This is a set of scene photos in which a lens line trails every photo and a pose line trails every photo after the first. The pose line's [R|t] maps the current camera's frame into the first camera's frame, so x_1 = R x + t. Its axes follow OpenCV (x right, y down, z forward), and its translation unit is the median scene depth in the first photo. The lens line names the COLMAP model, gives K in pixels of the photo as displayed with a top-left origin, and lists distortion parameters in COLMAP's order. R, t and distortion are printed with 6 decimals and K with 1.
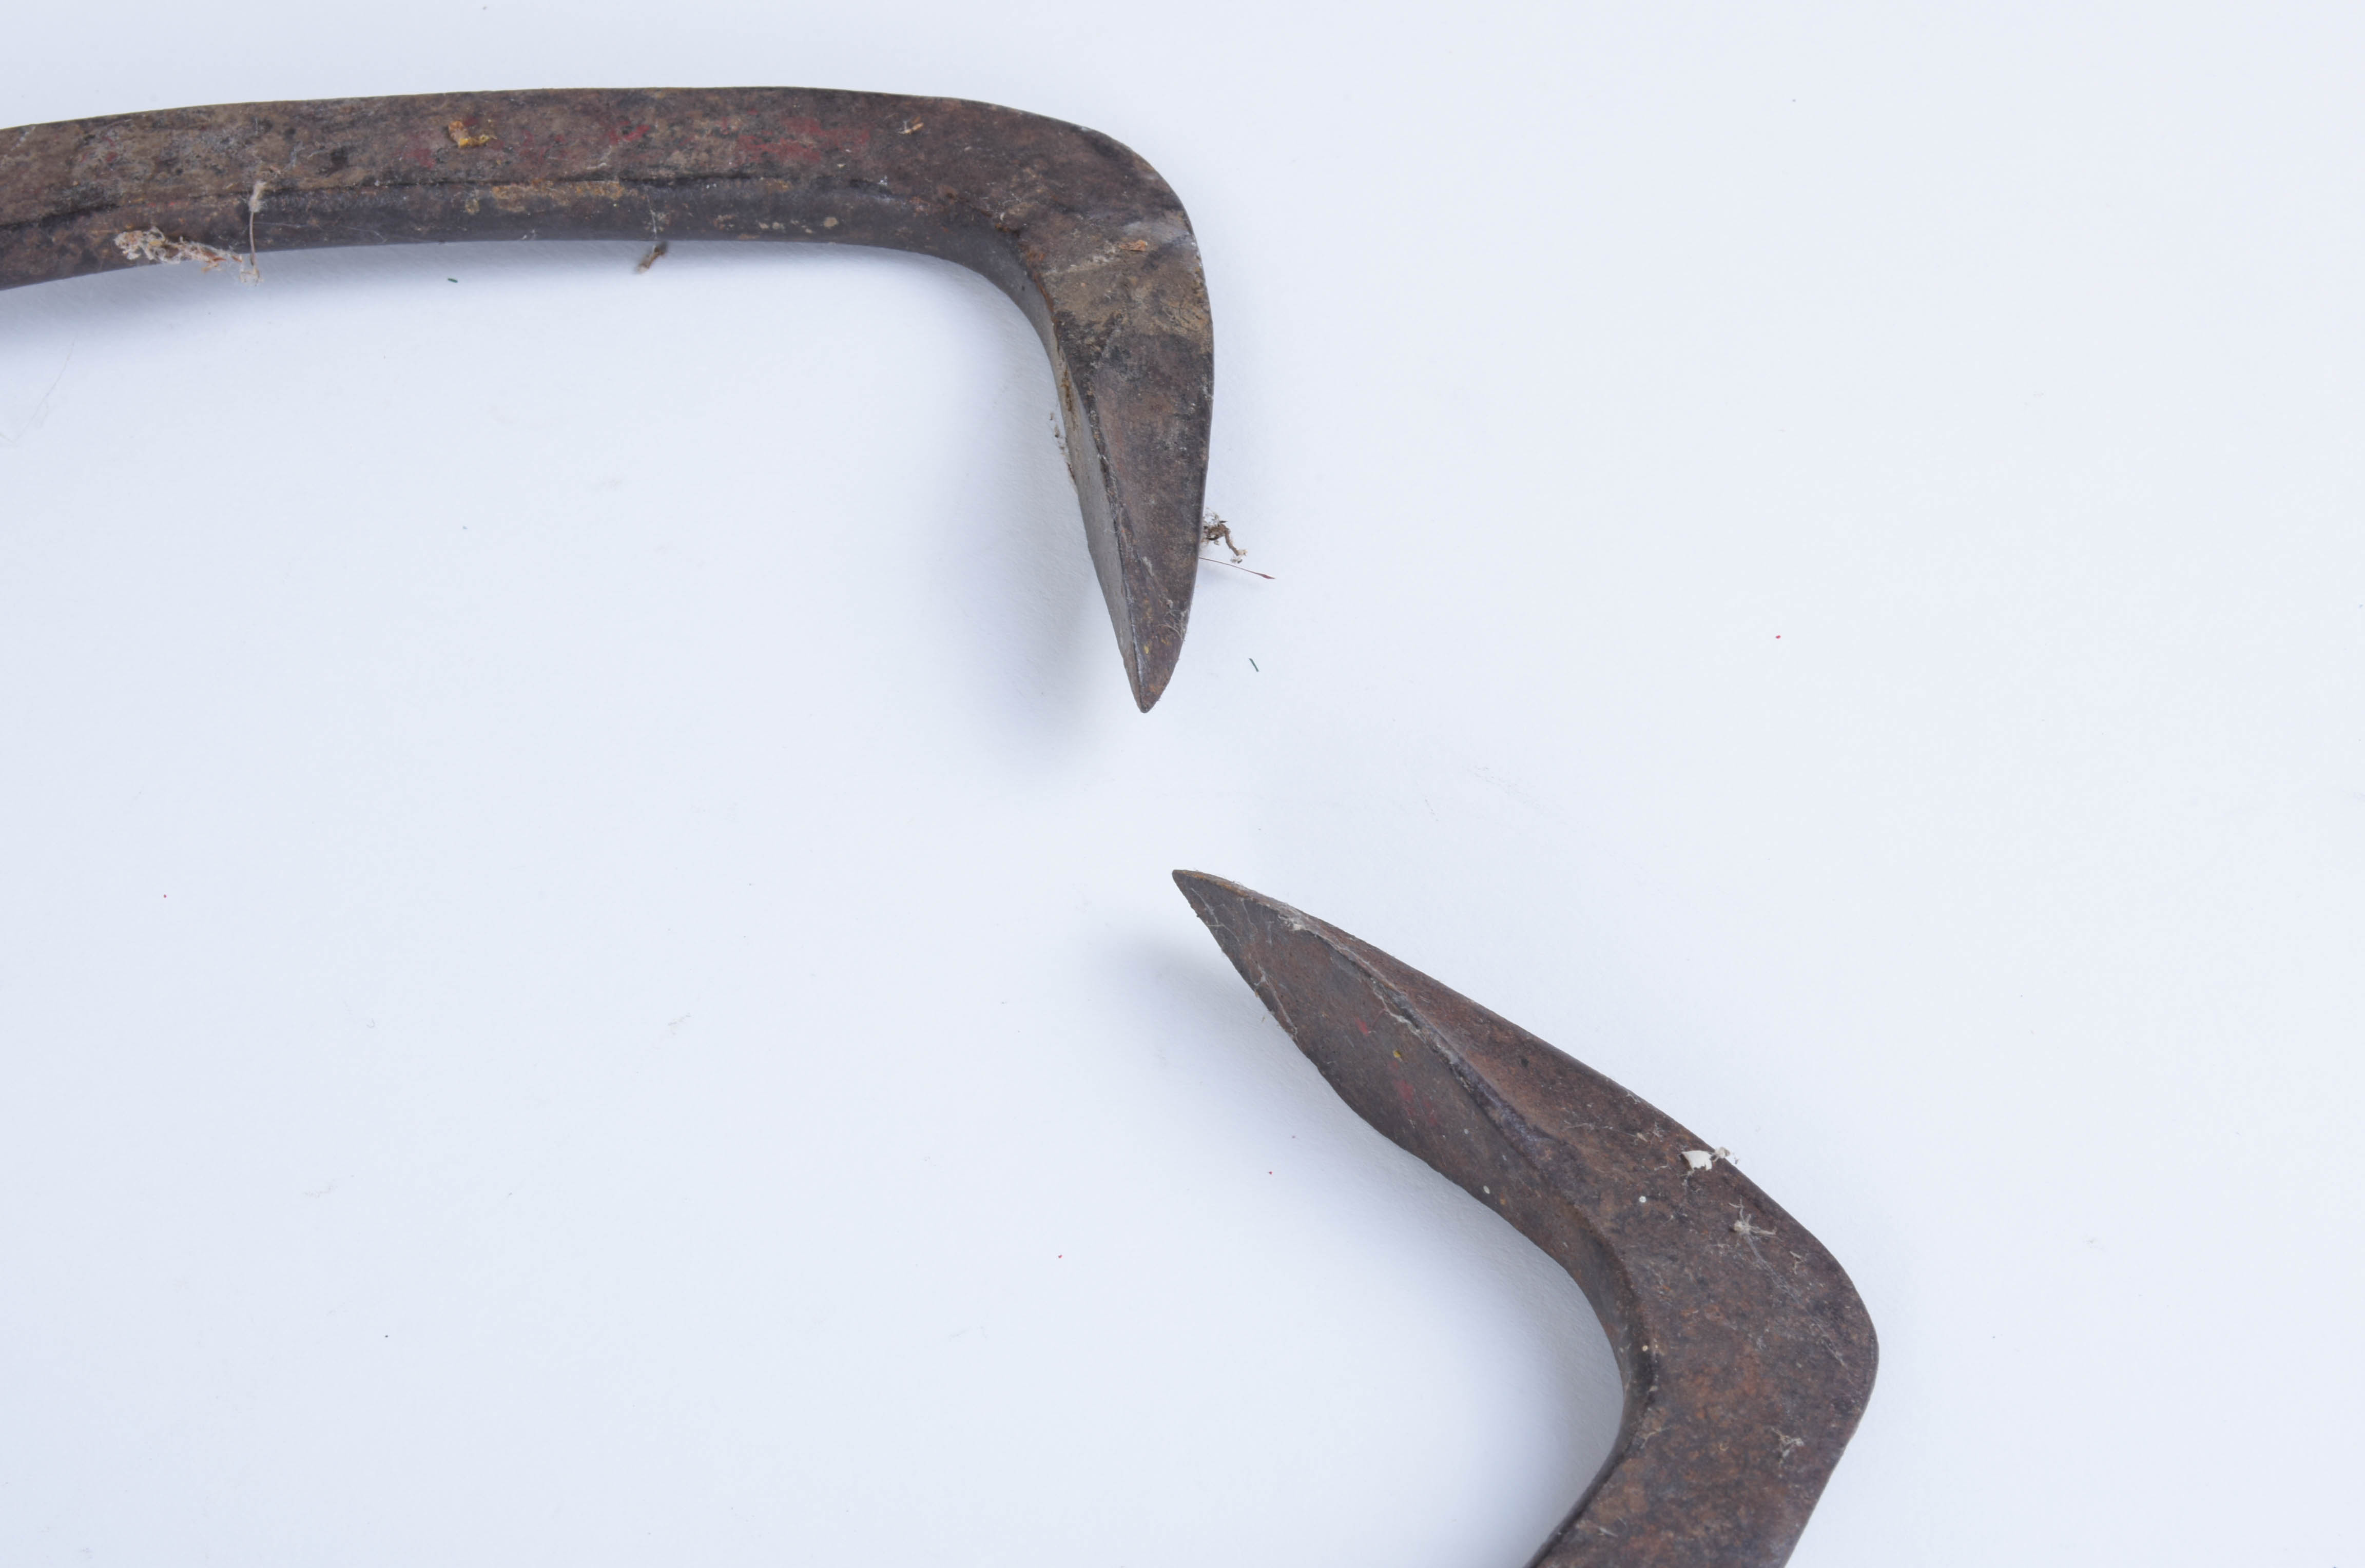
lens RADIAL K [[4081.8, 0, 1182.5], [0, 4081.8, 784.0], [0, 0, 1]] dist [-0.019895, -0.053833]
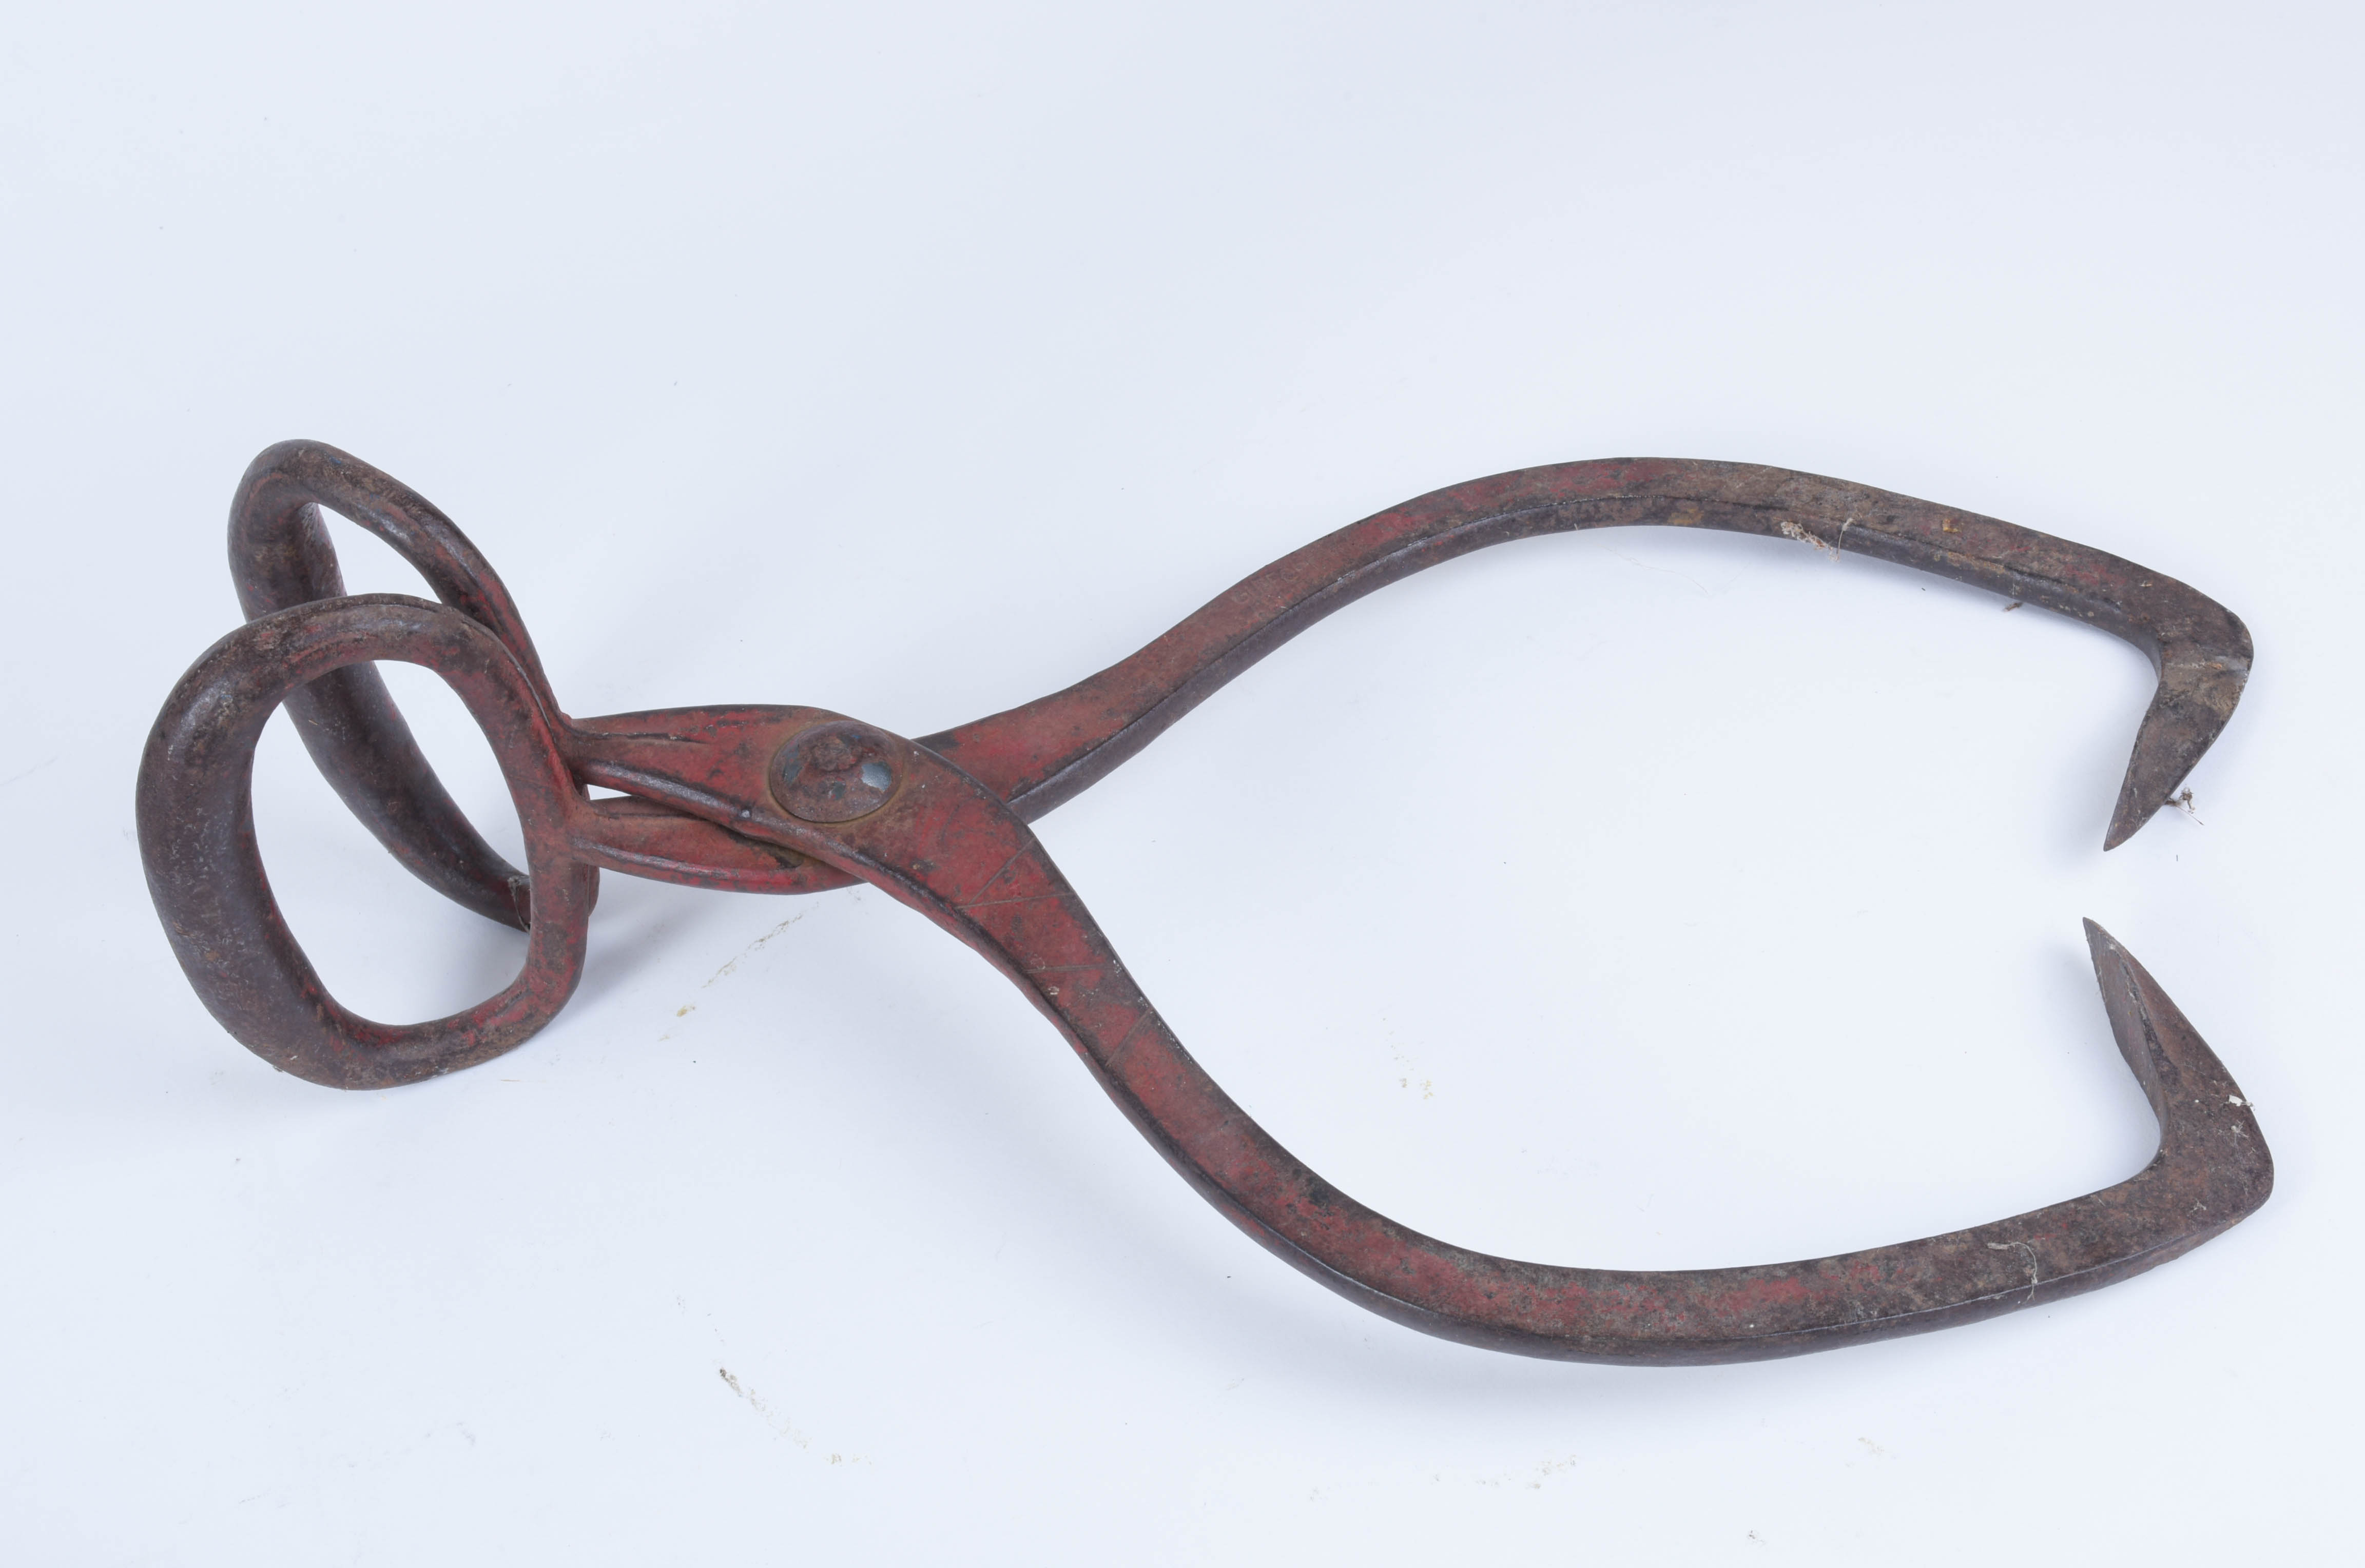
lens RADIAL K [[3834.5, 0, 1182.5], [0, 3834.5, 784.0], [0, 0, 1]] dist [-0.022917, -0.049215]
pose [[0.824463, 0.316768, -0.468956, 0.485917], [-0.363435, 0.931569, -0.009698, 0.134945], [0.433792, 0.178431, 0.883169, -0.943544]]
